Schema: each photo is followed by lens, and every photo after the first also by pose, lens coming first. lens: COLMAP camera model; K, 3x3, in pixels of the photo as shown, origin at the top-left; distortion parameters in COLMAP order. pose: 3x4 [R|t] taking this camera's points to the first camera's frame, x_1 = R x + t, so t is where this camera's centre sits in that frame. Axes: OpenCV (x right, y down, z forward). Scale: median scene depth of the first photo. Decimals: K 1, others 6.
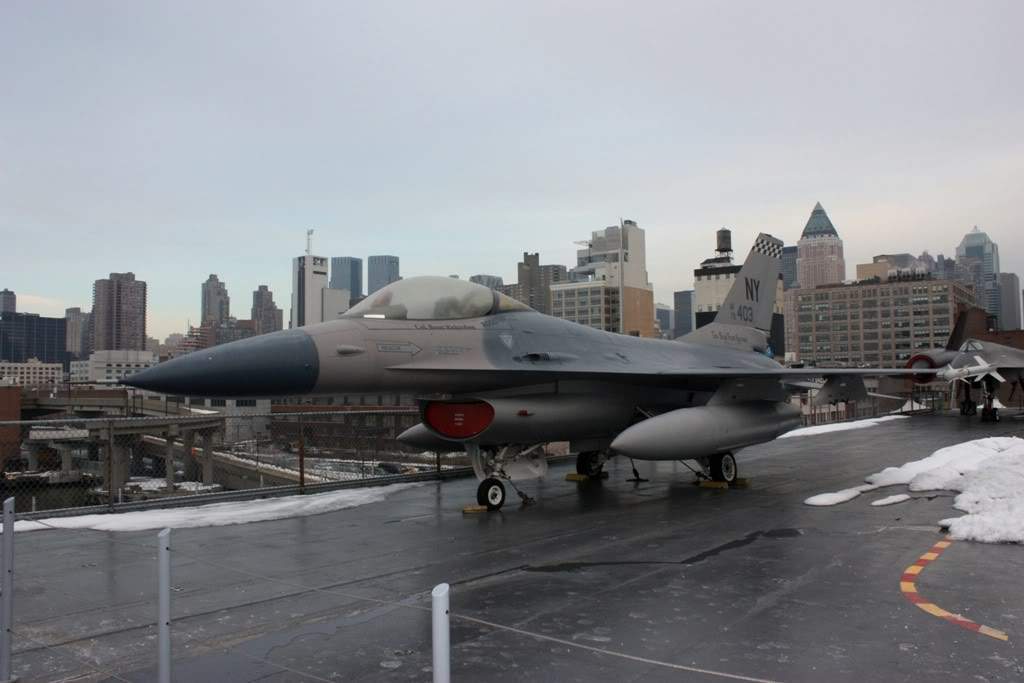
lens RADIAL K [[853.8, 0, 512.0], [0, 853.8, 341.5], [0, 0, 1]] dist [-0.169441, 0.147423]
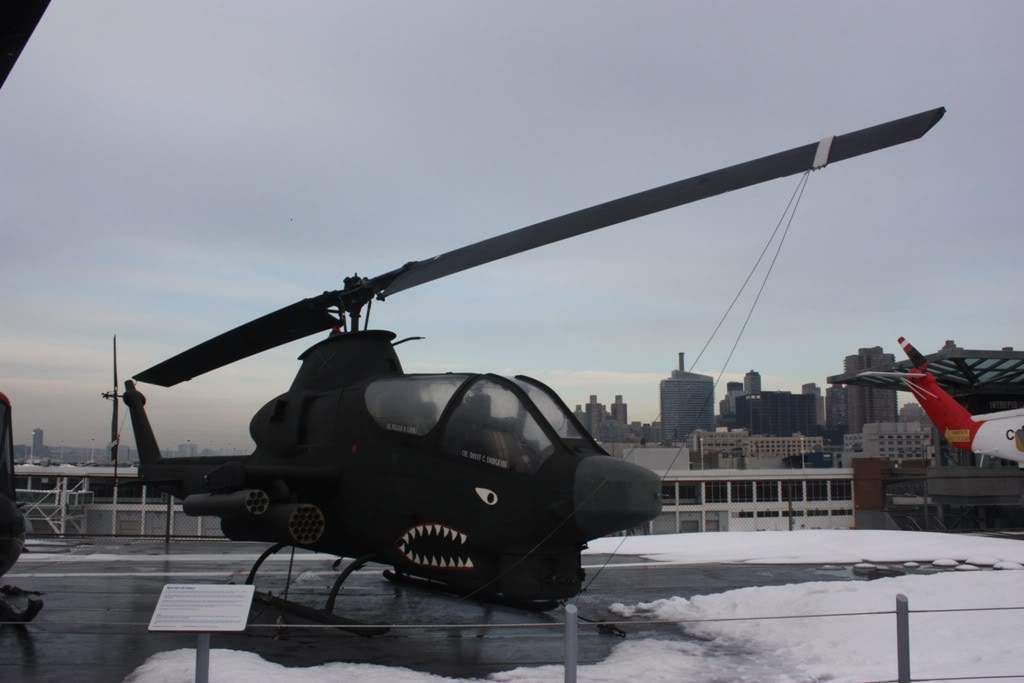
lens RADIAL K [[853.8, 0, 512.0], [0, 853.8, 341.5], [0, 0, 1]] dist [-0.169441, 0.147423]
pose [[0.684454, -0.094551, -0.722899, -0.050994], [0.033144, 0.994565, -0.098702, -0.004916], [0.728303, 0.043597, 0.683867, -0.091482]]
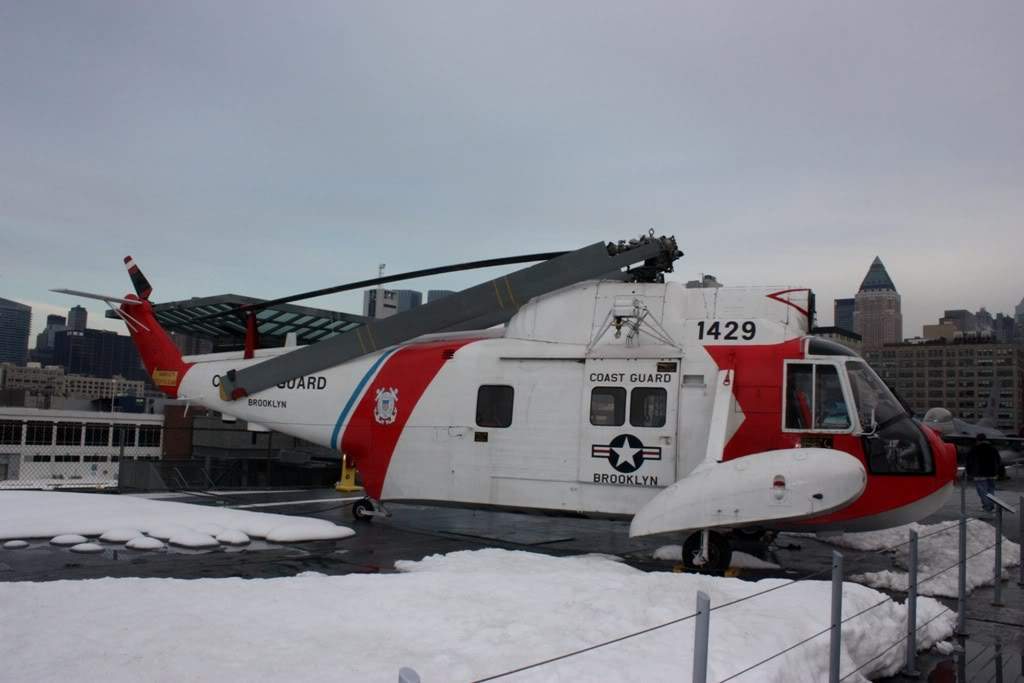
lens RADIAL K [[853.8, 0, 512.0], [0, 853.8, 341.5], [0, 0, 1]] dist [-0.169441, 0.147423]
pose [[0.997511, 0.045015, -0.054278, -0.048142], [-0.047314, 0.998004, -0.041829, -0.003661], [0.052287, 0.044293, 0.997649, -0.070074]]
